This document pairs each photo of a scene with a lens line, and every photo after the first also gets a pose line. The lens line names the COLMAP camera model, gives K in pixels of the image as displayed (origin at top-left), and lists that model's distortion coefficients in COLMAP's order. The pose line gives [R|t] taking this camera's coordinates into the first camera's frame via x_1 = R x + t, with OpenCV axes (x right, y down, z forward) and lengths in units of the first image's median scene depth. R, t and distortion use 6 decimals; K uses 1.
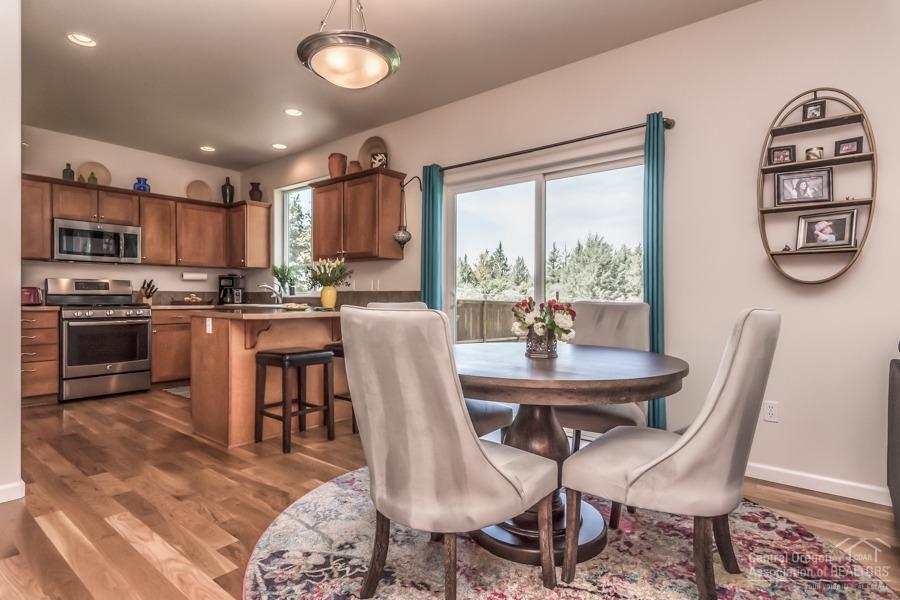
lens RADIAL K [[475.1, 0, 450.9], [0, 475.1, 302.0], [0, 0, 1]] dist [-0.009473, 0.000579]
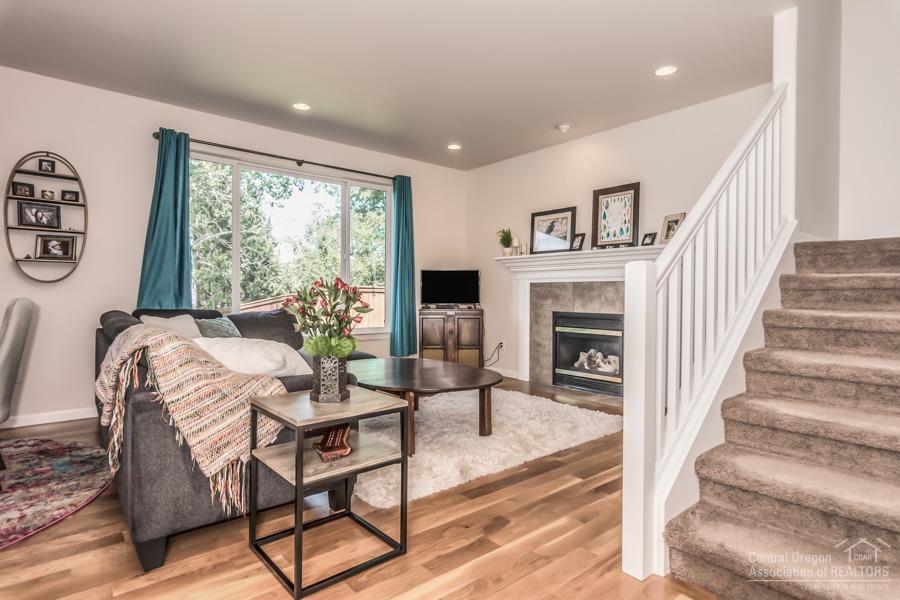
lens RADIAL K [[475.1, 0, 450.9], [0, 475.1, 302.0], [0, 0, 1]] dist [-0.009473, 0.000579]
pose [[0.188289, -0.016914, 0.981968, -0.355745], [0.004610, 0.999856, 0.016339, 0.003330], [-0.982103, 0.001450, 0.188340, -0.410662]]
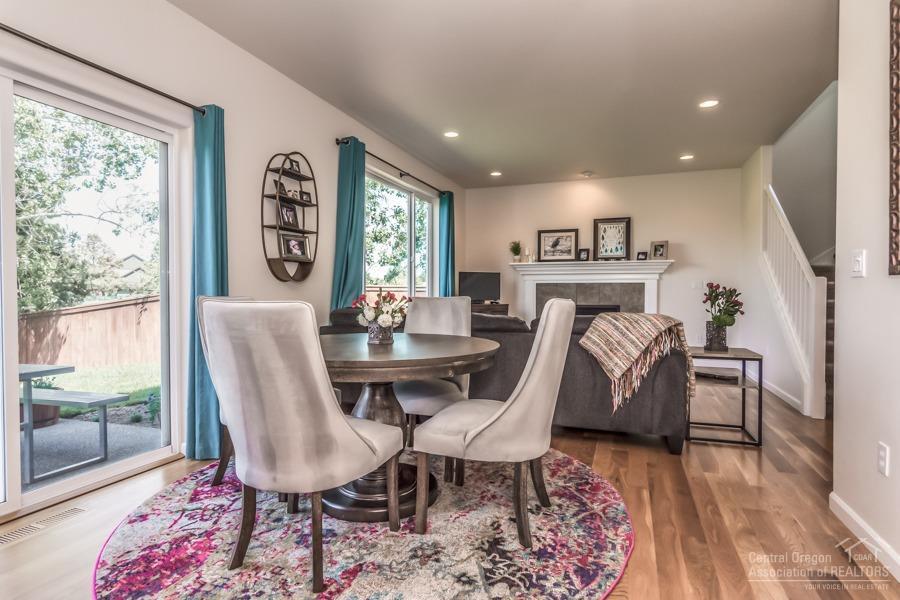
lens RADIAL K [[475.1, 0, 450.9], [0, 475.1, 302.0], [0, 0, 1]] dist [-0.009473, 0.000579]
pose [[-0.319984, -0.020969, 0.947191, -0.638041], [0.008124, 0.999658, 0.024875, -0.007758], [-0.947388, 0.015655, -0.319704, 0.806455]]
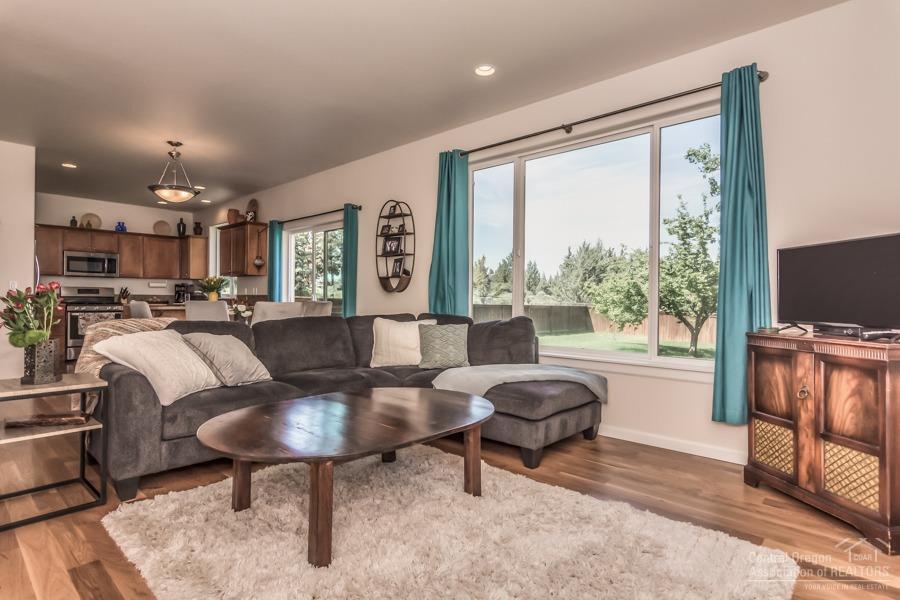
lens RADIAL K [[475.1, 0, 450.9], [0, 475.1, 302.0], [0, 0, 1]] dist [-0.009473, 0.000579]
pose [[0.998131, 0.003360, -0.061013, 0.914550], [-0.003770, 0.999971, -0.006613, 0.013252], [0.060989, 0.006831, 0.998115, -0.847831]]
